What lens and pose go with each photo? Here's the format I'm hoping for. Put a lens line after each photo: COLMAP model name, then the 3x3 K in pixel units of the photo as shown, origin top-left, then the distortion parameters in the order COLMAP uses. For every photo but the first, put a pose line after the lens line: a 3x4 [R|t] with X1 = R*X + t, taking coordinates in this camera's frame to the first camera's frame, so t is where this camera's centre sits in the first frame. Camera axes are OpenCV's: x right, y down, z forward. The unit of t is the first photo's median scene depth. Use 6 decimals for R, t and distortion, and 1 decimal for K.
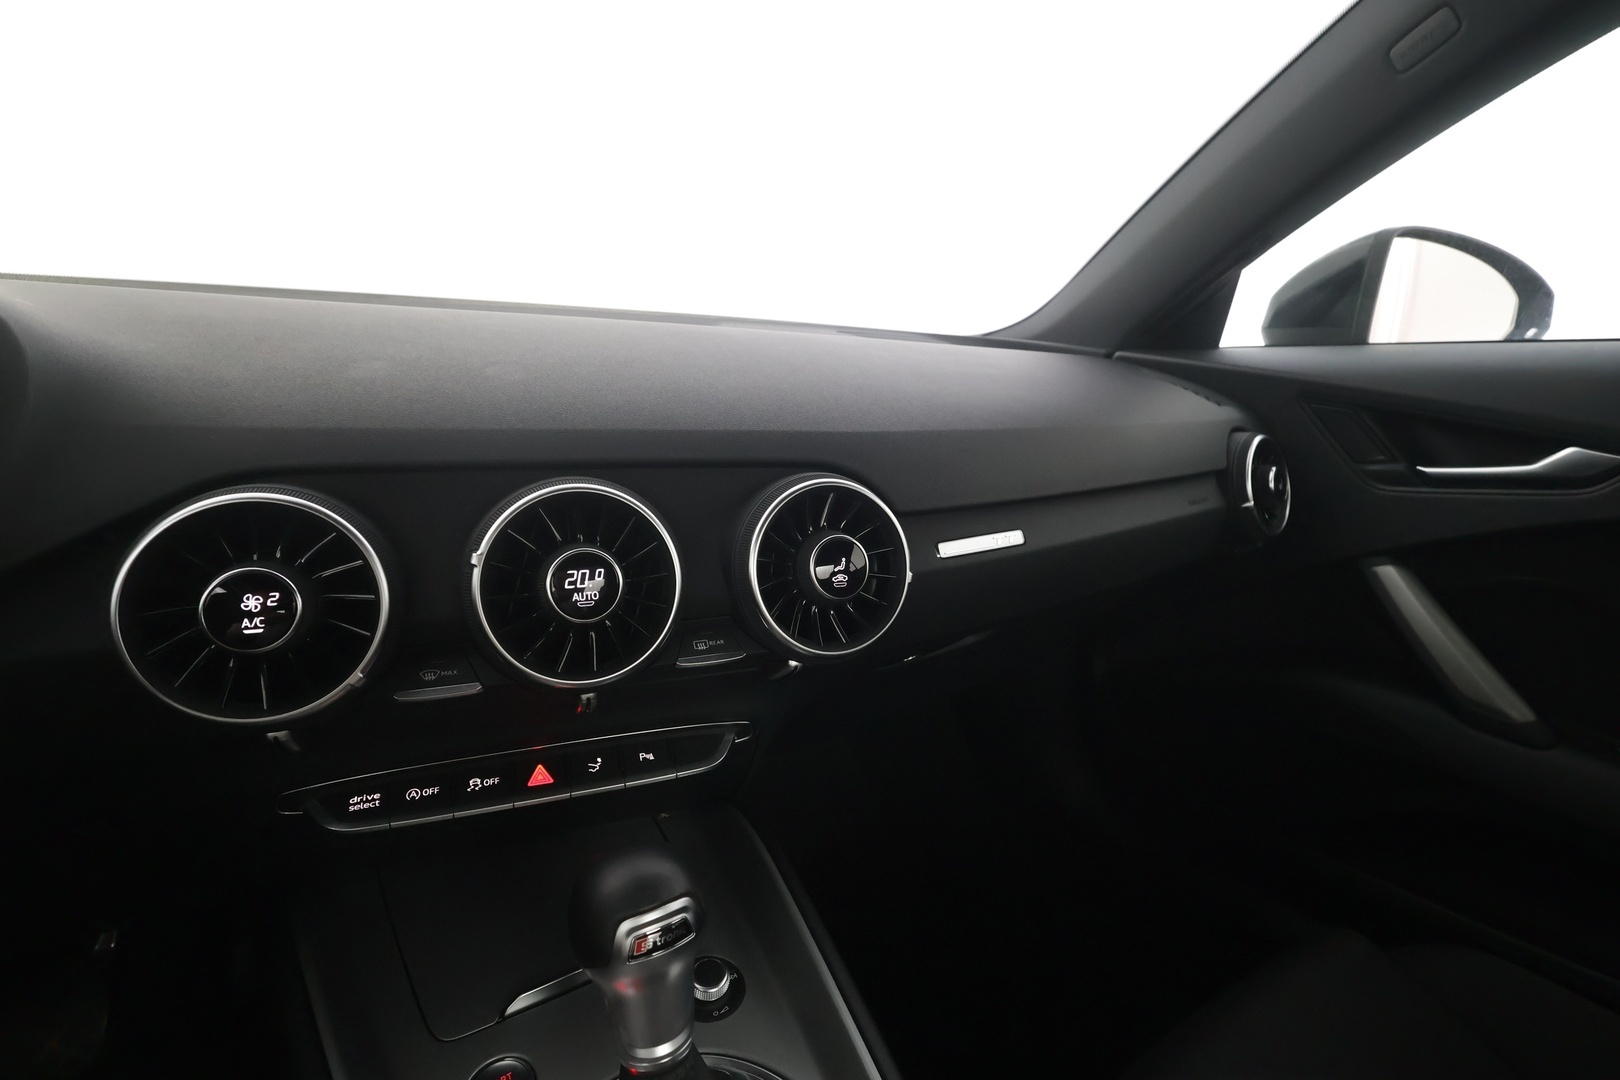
lens RADIAL K [[747.1, 0, 807.0], [0, 747.1, 538.2], [0, 0, 1]] dist [0.000073, -0.000708]
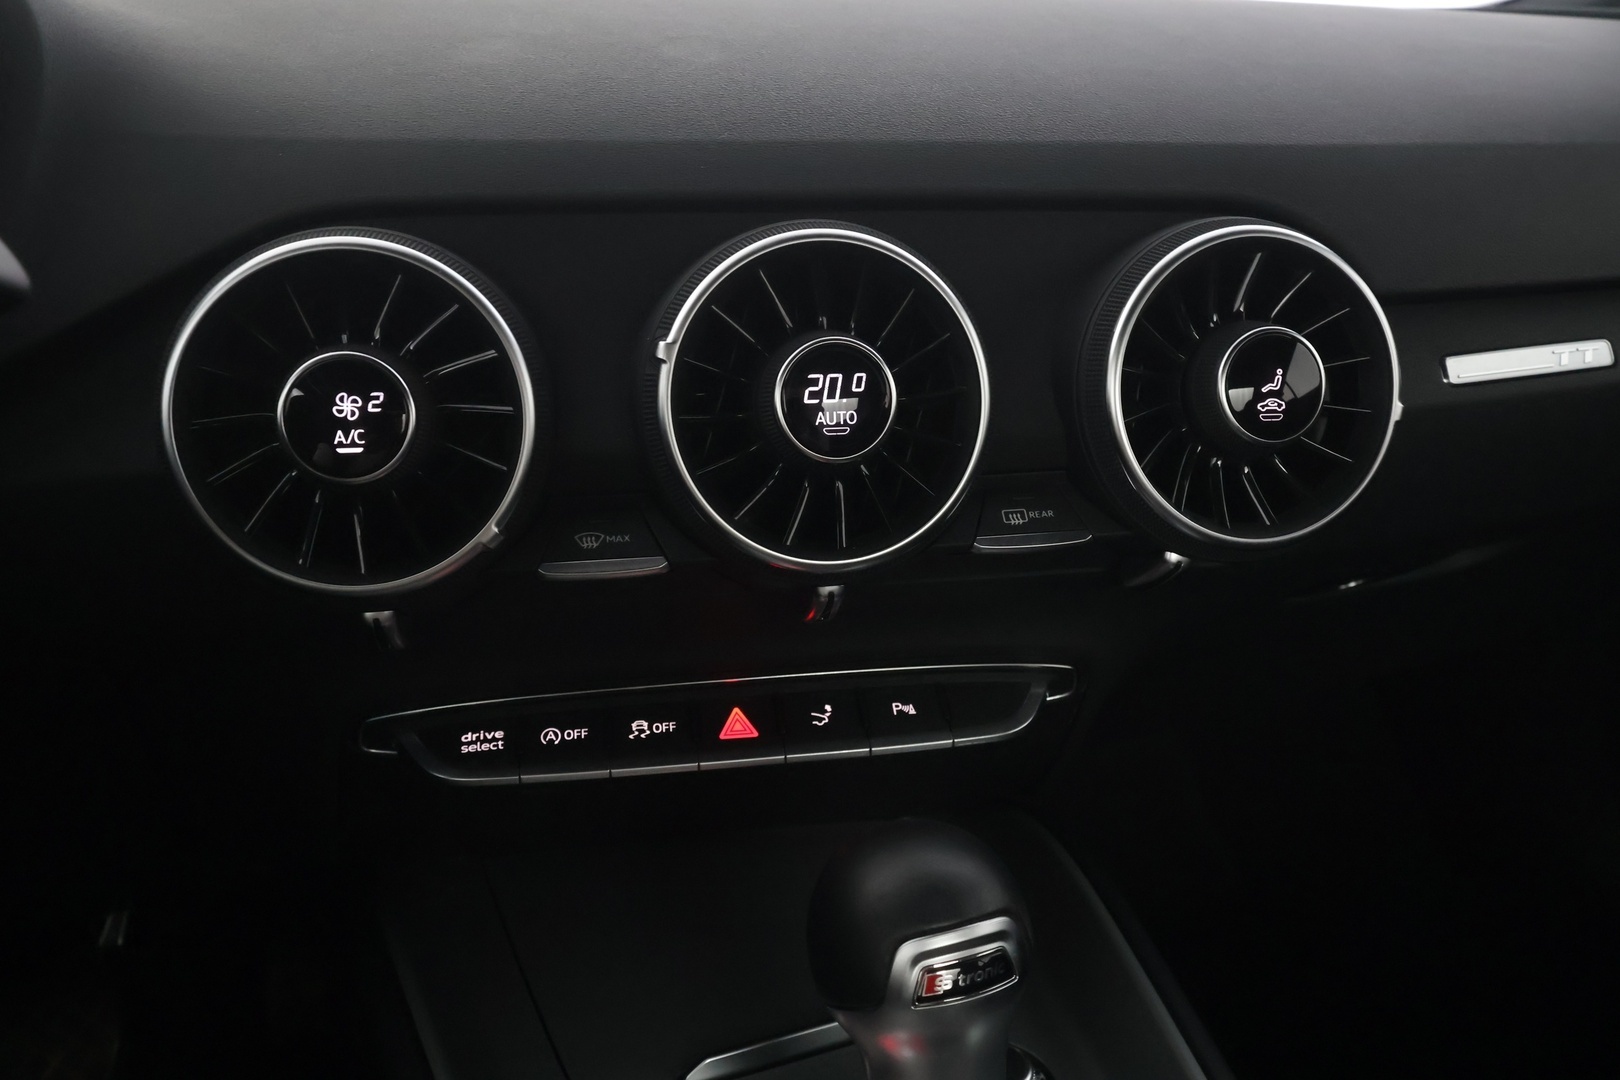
lens RADIAL K [[1264.9, 0, 810.2], [0, 1264.9, 532.2], [0, 0, 1]] dist [0.006818, -0.011719]
pose [[0.977481, 0.034445, -0.208192, -0.089490], [-0.016822, 0.996168, 0.085833, 0.071297], [0.210351, -0.080398, 0.974315, 0.004738]]
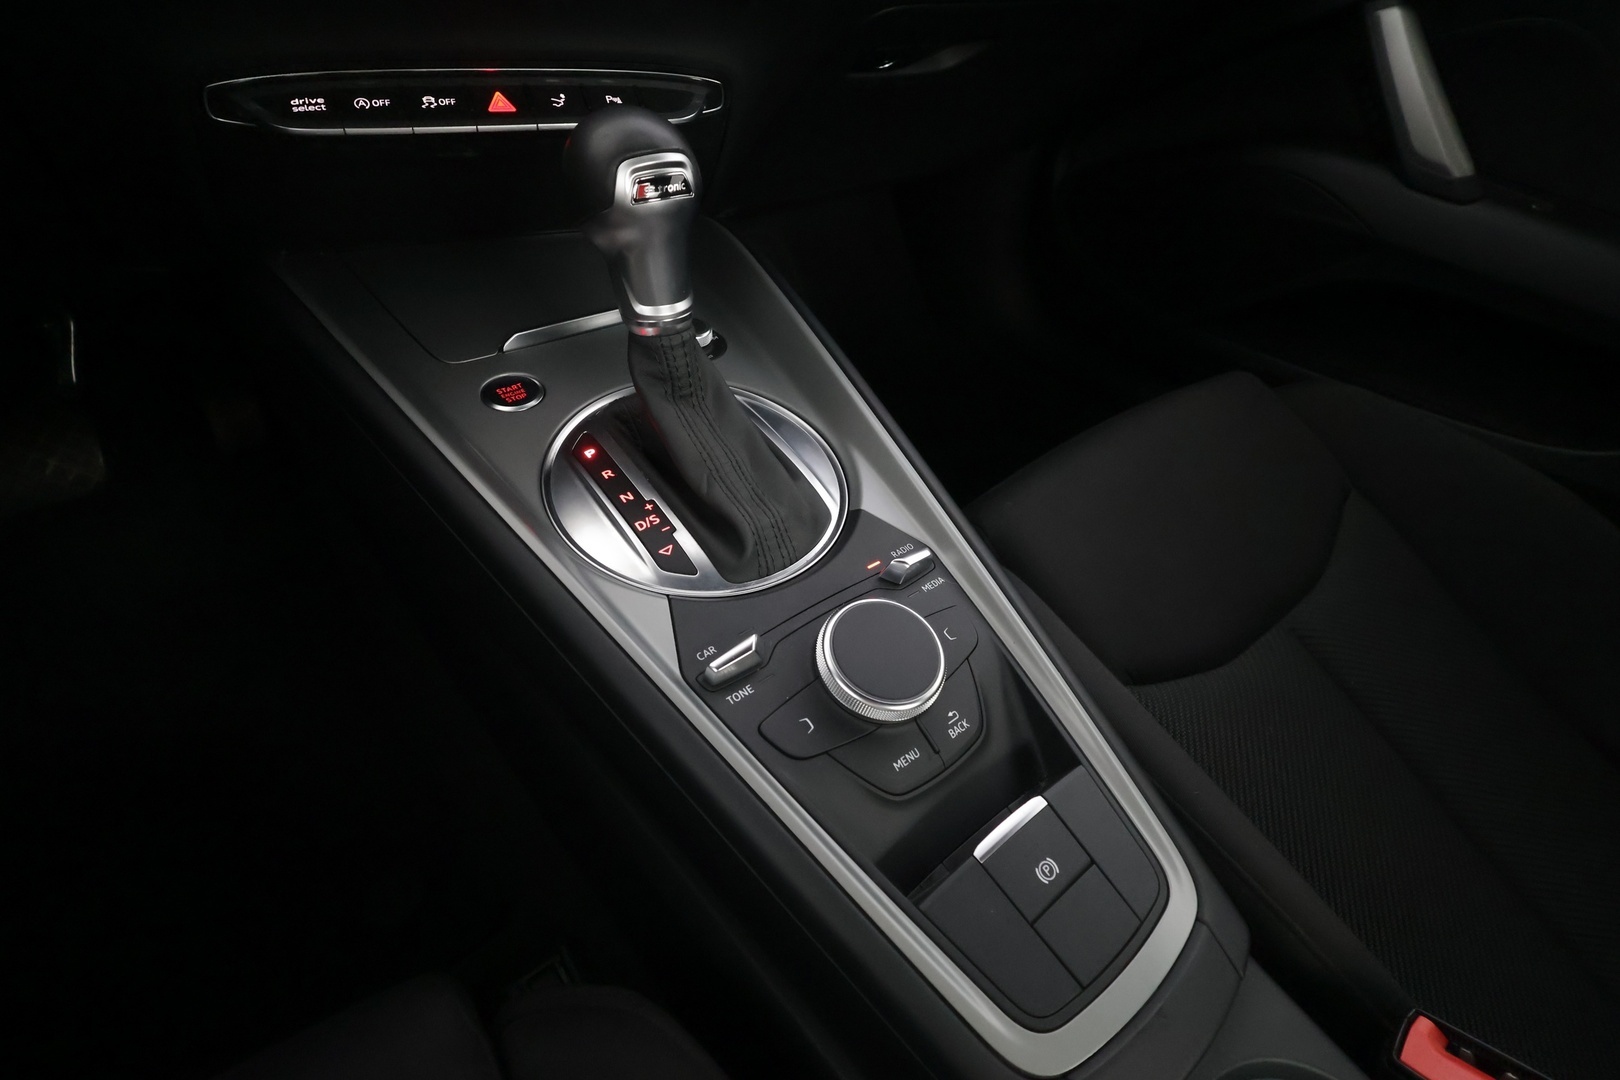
lens RADIAL K [[747.1, 0, 811.6], [0, 747.1, 539.6], [0, 0, 1]] dist [0.000073, -0.000708]
pose [[0.995307, -0.014097, 0.095737, -0.073160], [-0.033027, 0.880444, 0.472999, 0.358992], [-0.090959, -0.473941, 0.875846, -0.103307]]
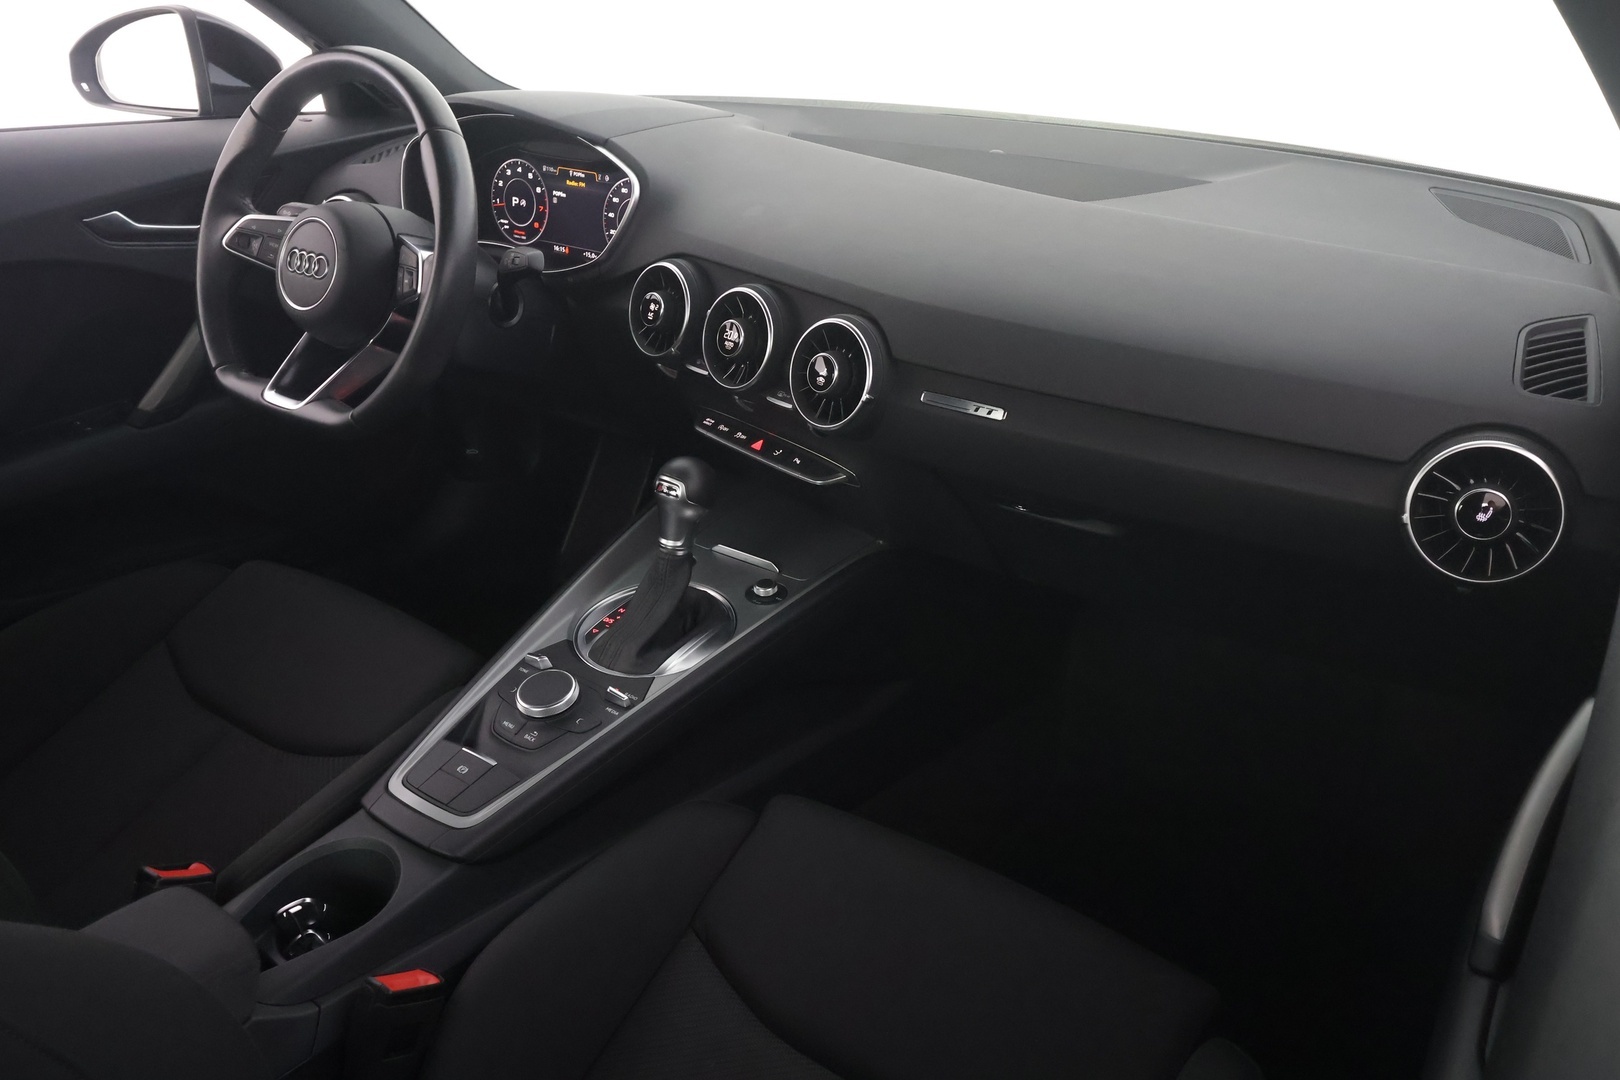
lens RADIAL K [[1264.9, 0, 806.2], [0, 1264.9, 545.2], [0, 0, 1]] dist [0.006818, -0.011719]
pose [[0.340949, 0.376874, -0.861232, 2.532431], [-0.235102, 0.921196, 0.310041, -0.457664], [0.910209, 0.096770, 0.402684, -0.114511]]
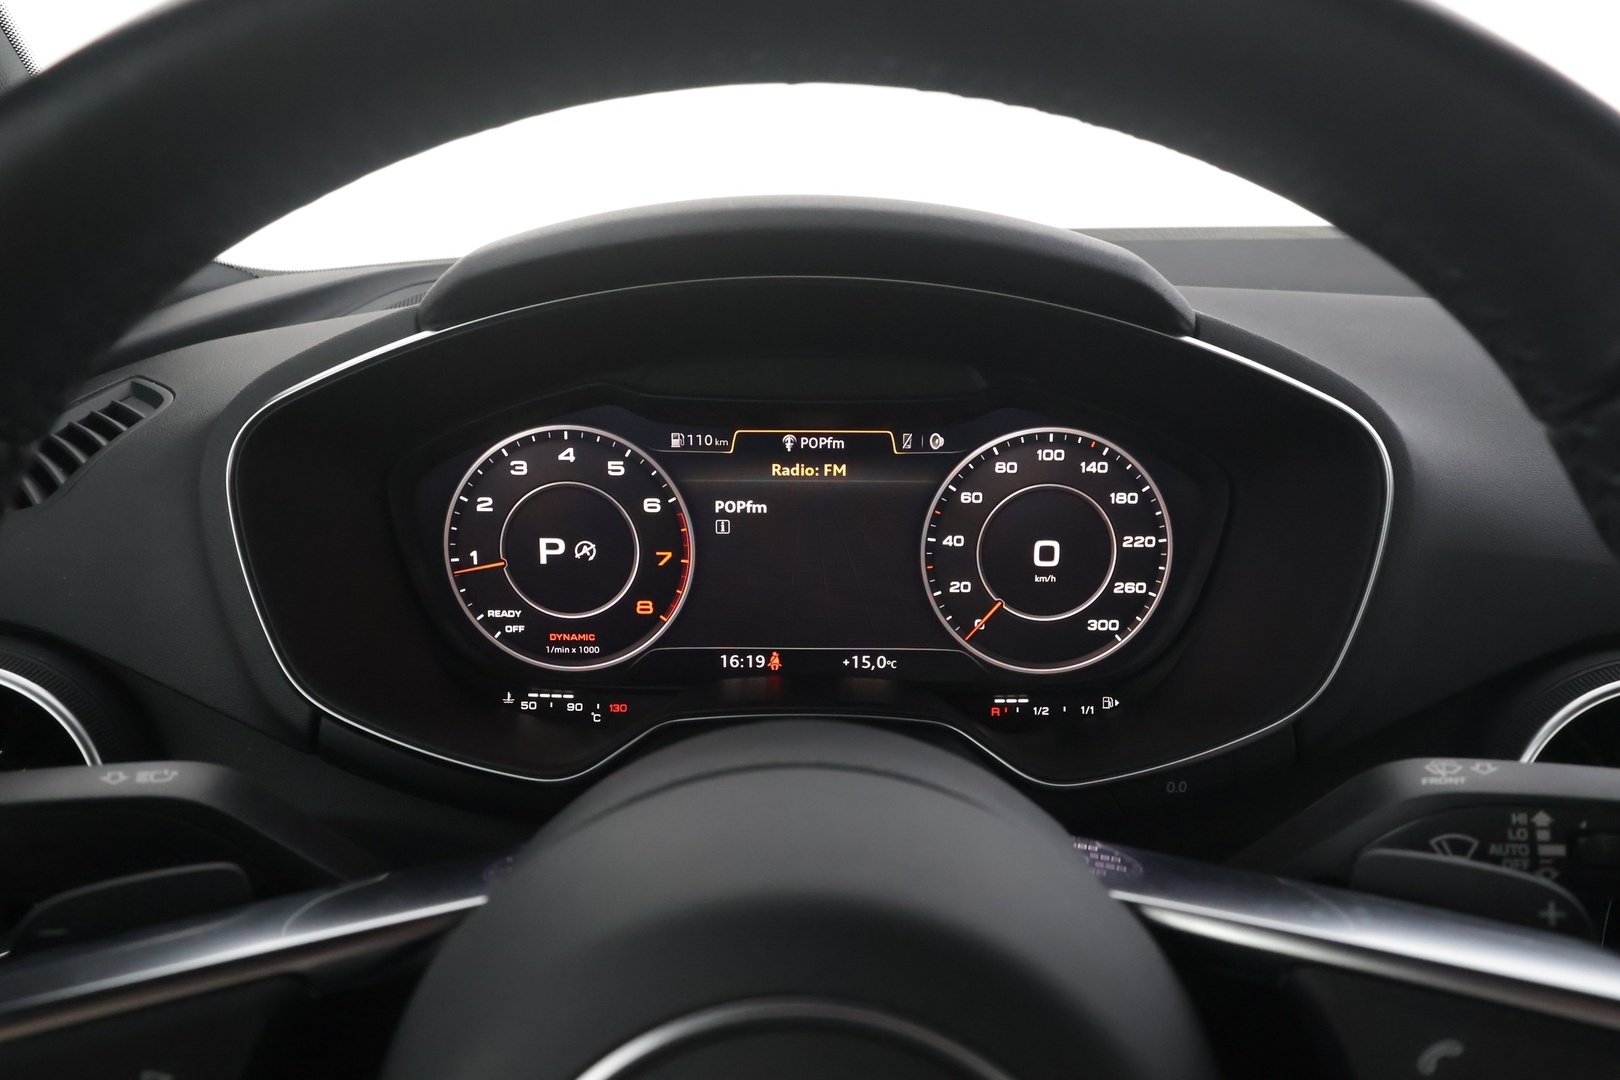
lens RADIAL K [[1264.9, 0, 821.4], [0, 1264.9, 546.7], [0, 0, 1]] dist [0.006818, -0.011719]
pose [[0.827369, 0.130523, -0.546282, -0.605257], [-0.112098, 0.991429, 0.067104, -0.133260], [0.550358, 0.005717, 0.834909, -0.381653]]
